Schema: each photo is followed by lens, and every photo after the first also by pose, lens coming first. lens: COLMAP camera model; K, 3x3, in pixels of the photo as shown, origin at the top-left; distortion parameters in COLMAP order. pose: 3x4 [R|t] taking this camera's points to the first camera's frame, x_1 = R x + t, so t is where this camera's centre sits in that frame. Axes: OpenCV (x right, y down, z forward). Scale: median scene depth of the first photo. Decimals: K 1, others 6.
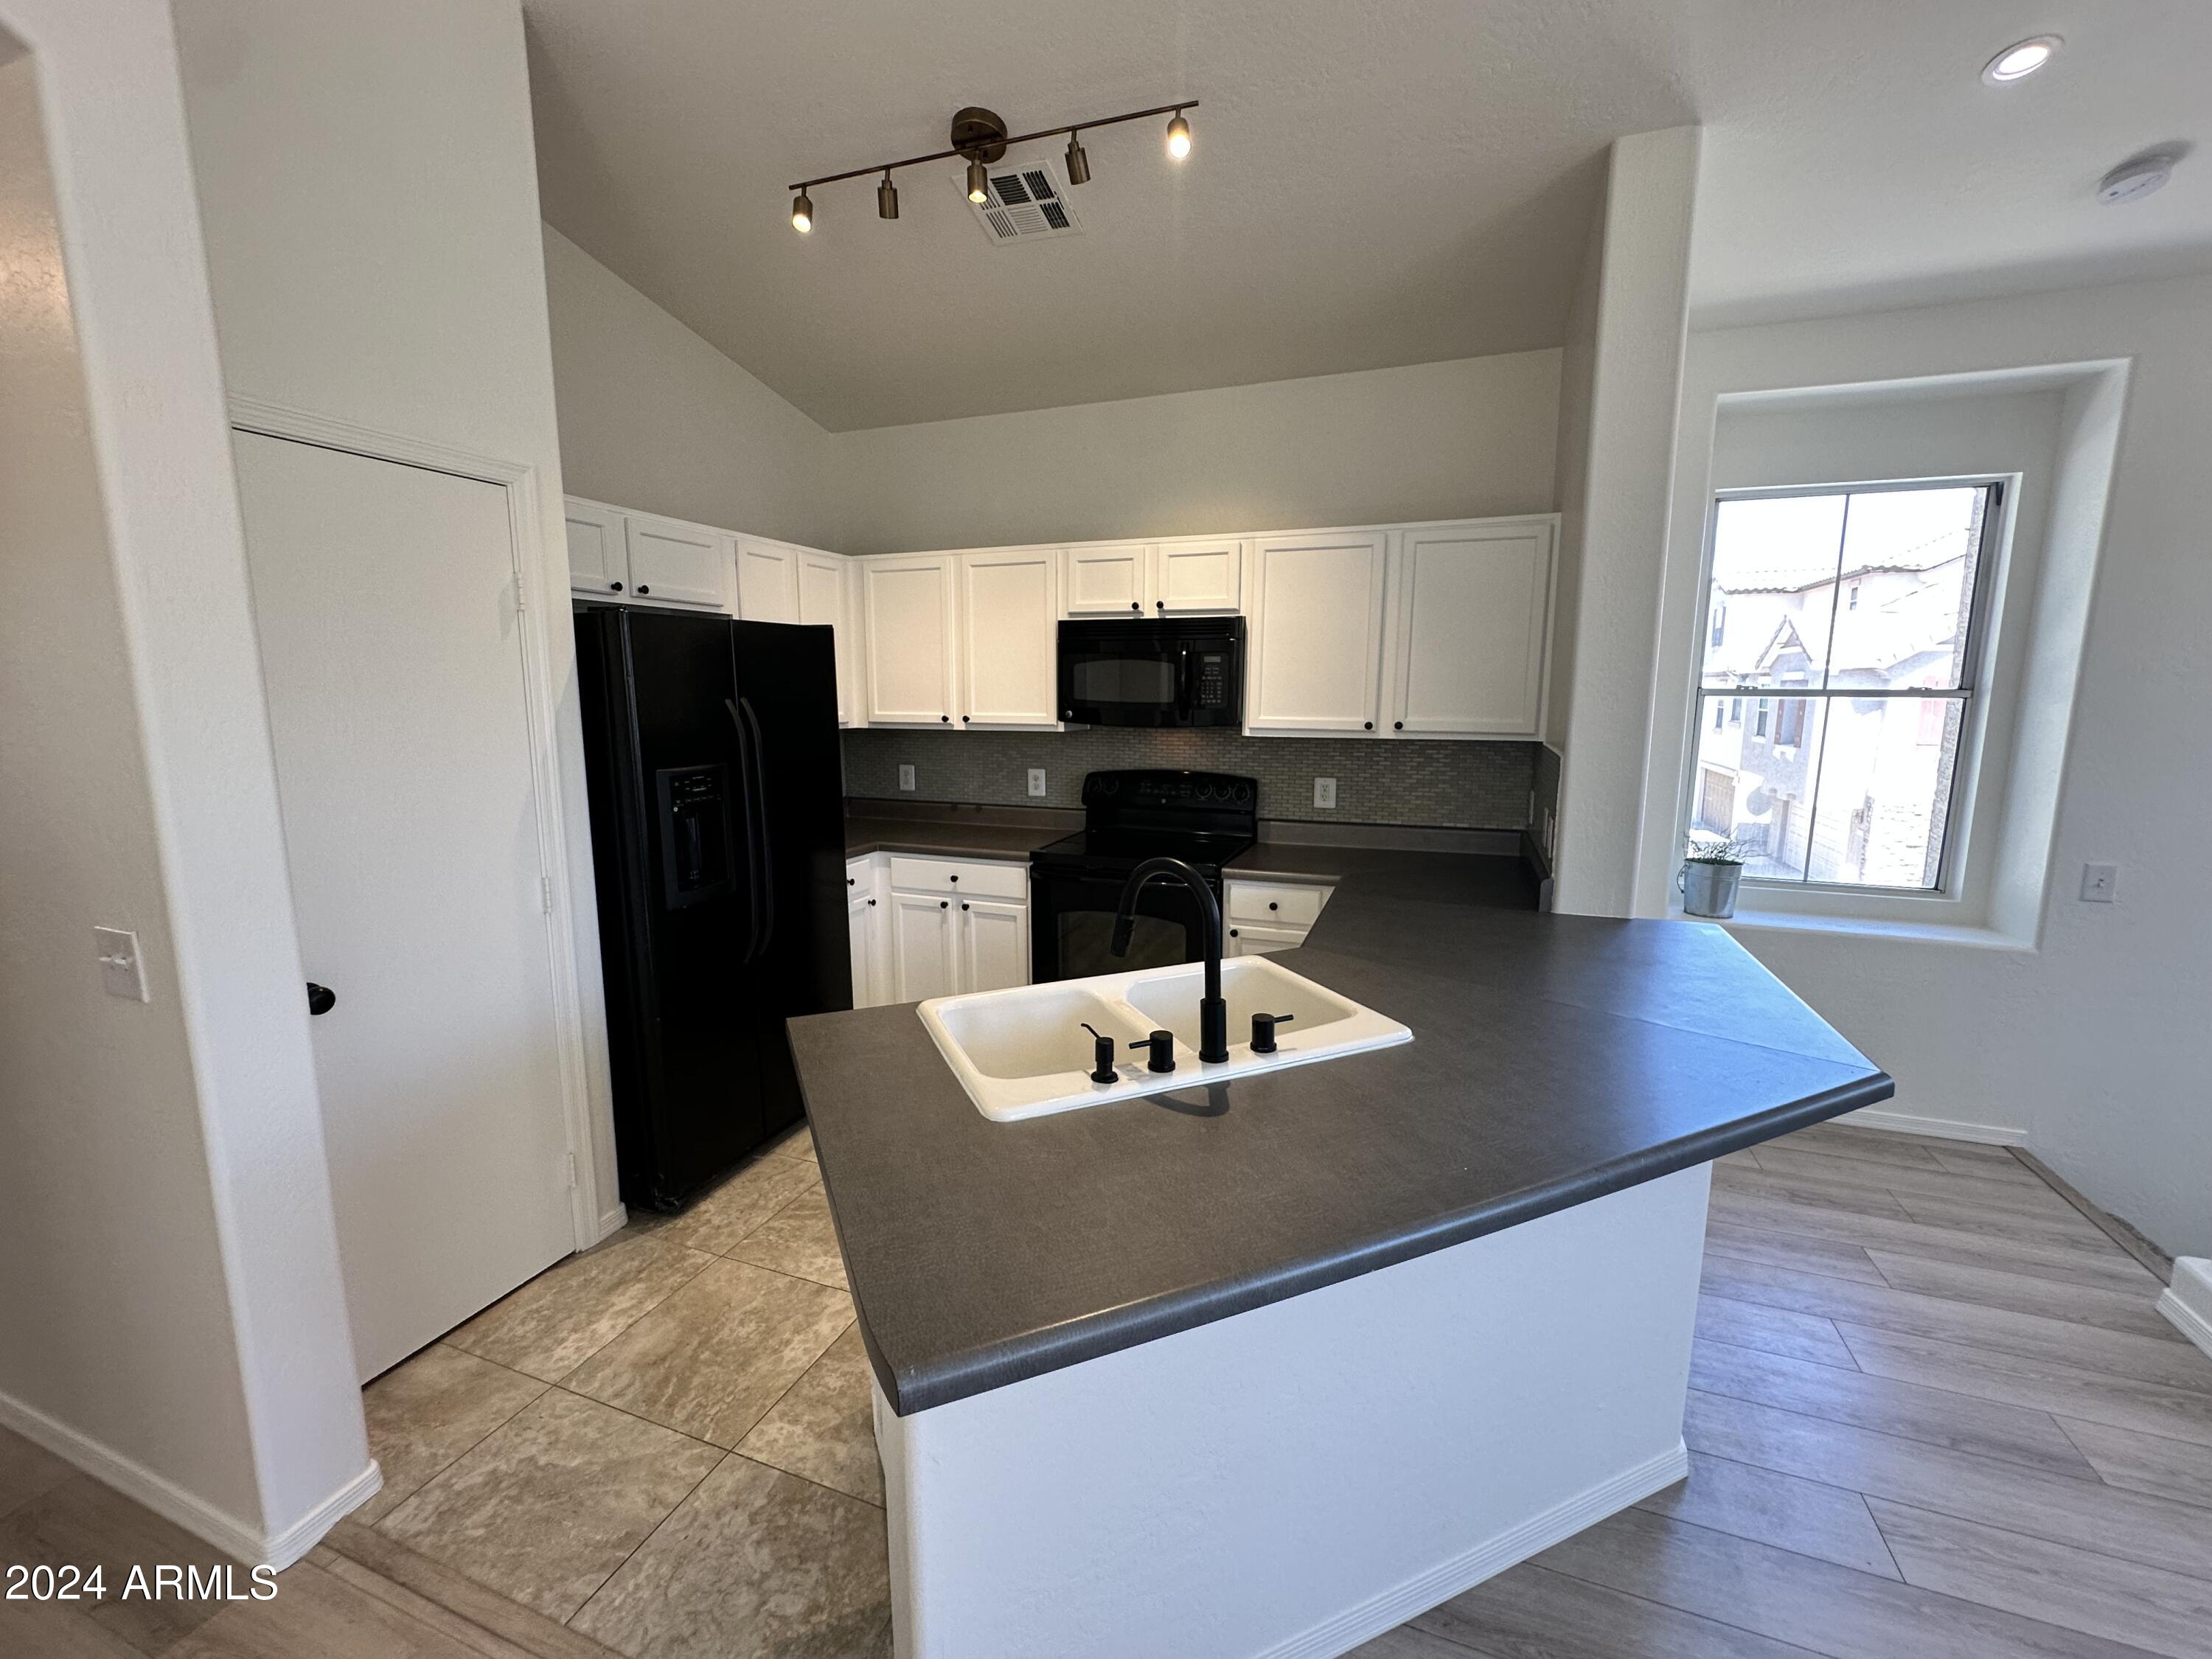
lens RADIAL K [[908.0, 0, 1106.4], [0, 908.0, 824.5], [0, 0, 1]] dist [-0.001455, 0.000174]
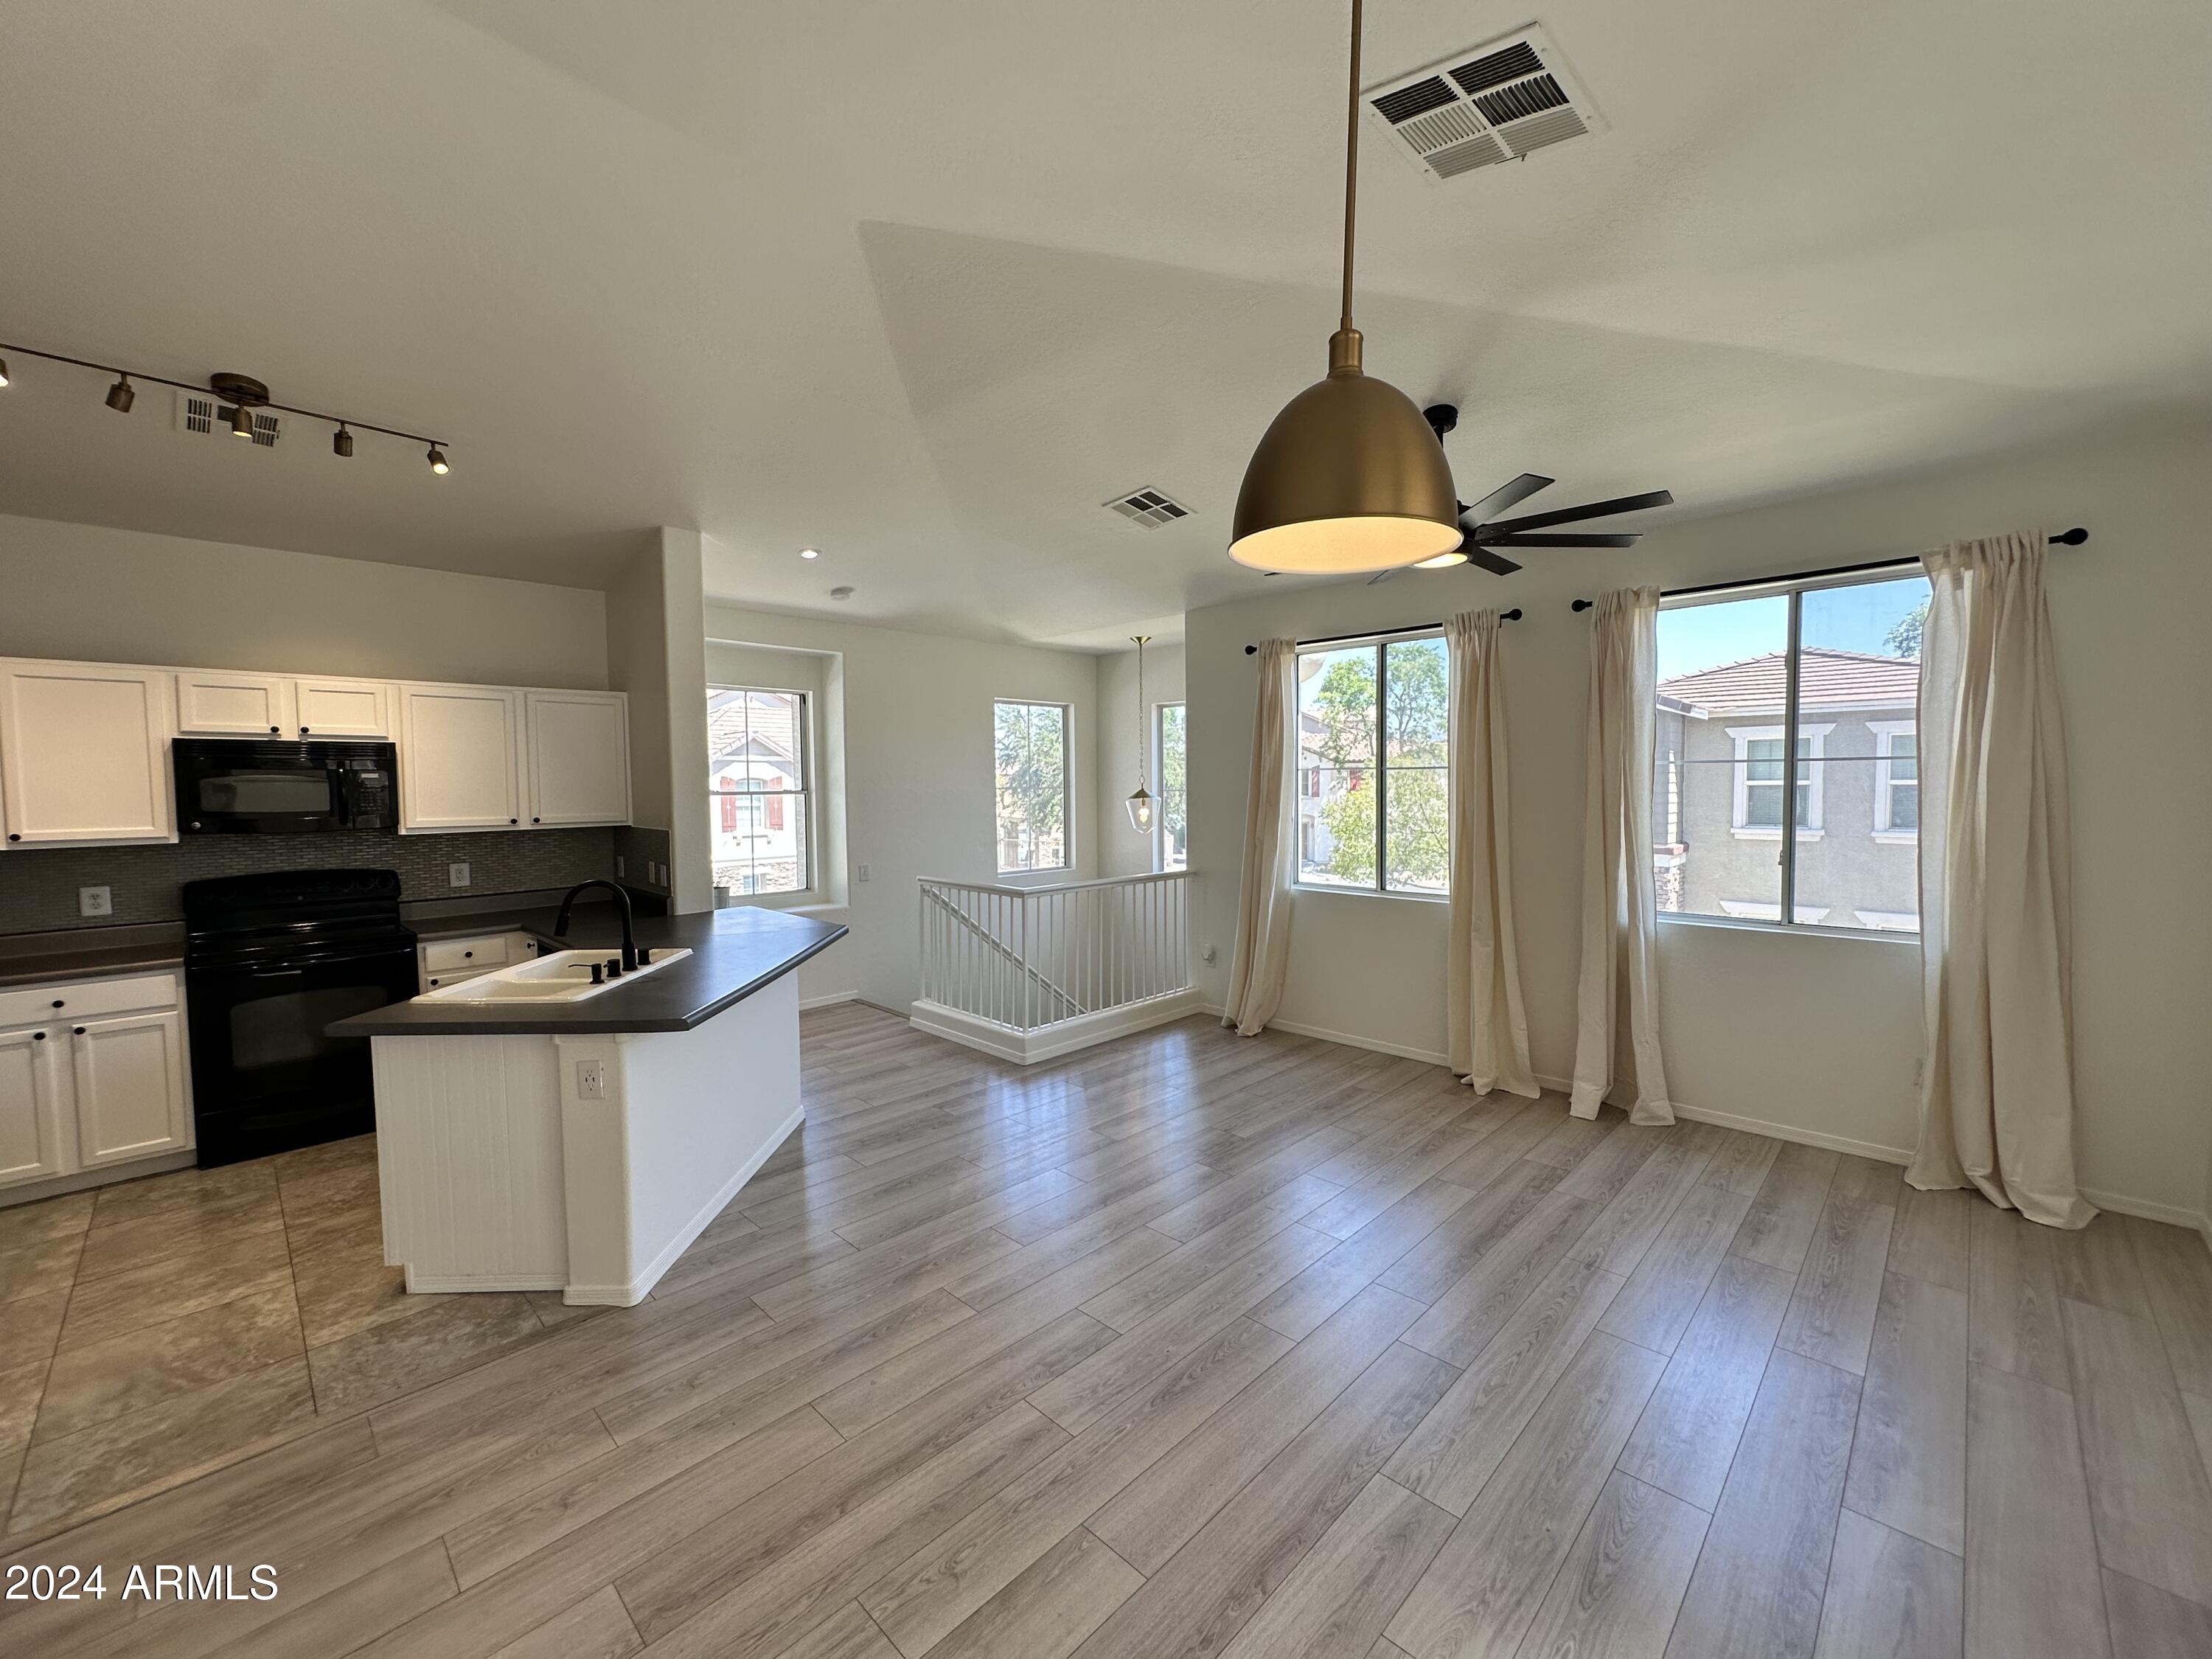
lens RADIAL K [[886.1, 0, 1108.3], [0, 886.1, 825.0], [0, 0, 1]] dist [-0.001191, 0.000127]
pose [[0.399621, -0.051333, 0.915242, -0.796517], [0.148907, 0.988805, -0.009559, 0.065773], [-0.904505, 0.140106, 0.402791, -0.542260]]
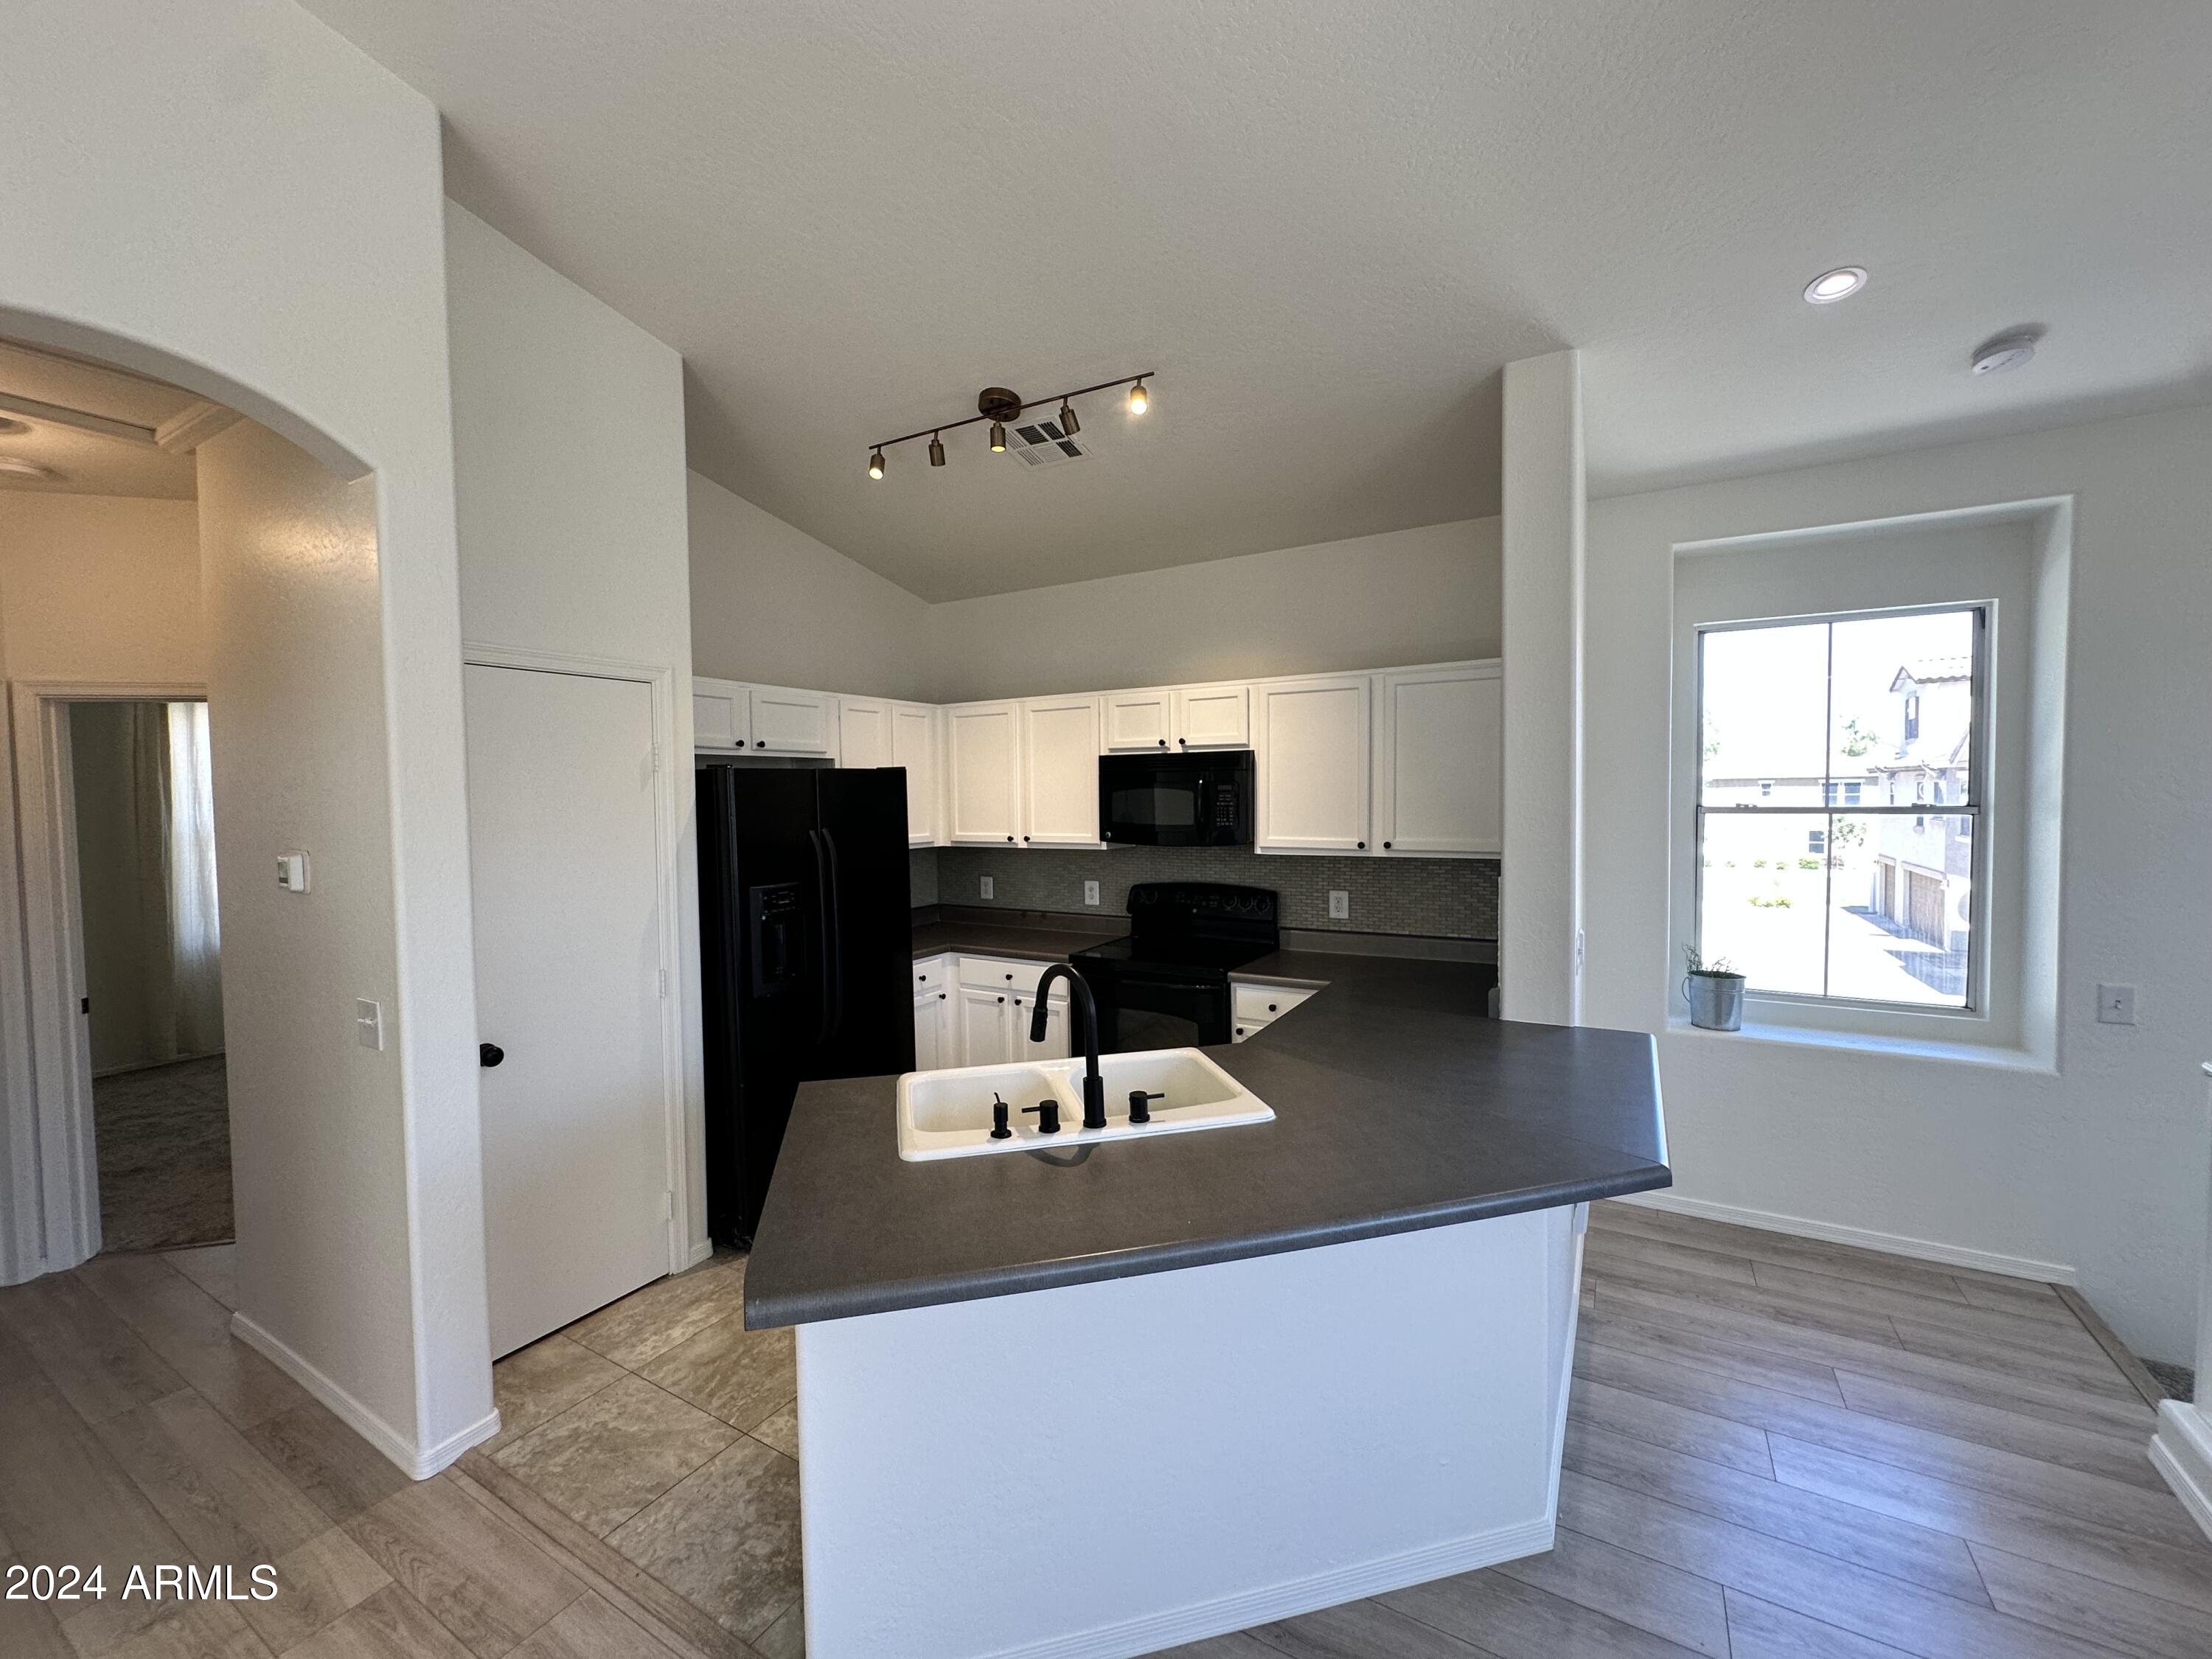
lens RADIAL K [[886.1, 0, 1108.3], [0, 886.1, 825.0], [0, 0, 1]] dist [-0.001191, 0.000127]
pose [[0.985782, -0.009296, -0.167770, 0.210454], [-0.009527, 0.993770, -0.111039, -0.012588], [0.167757, 0.111059, 0.979553, -0.152355]]
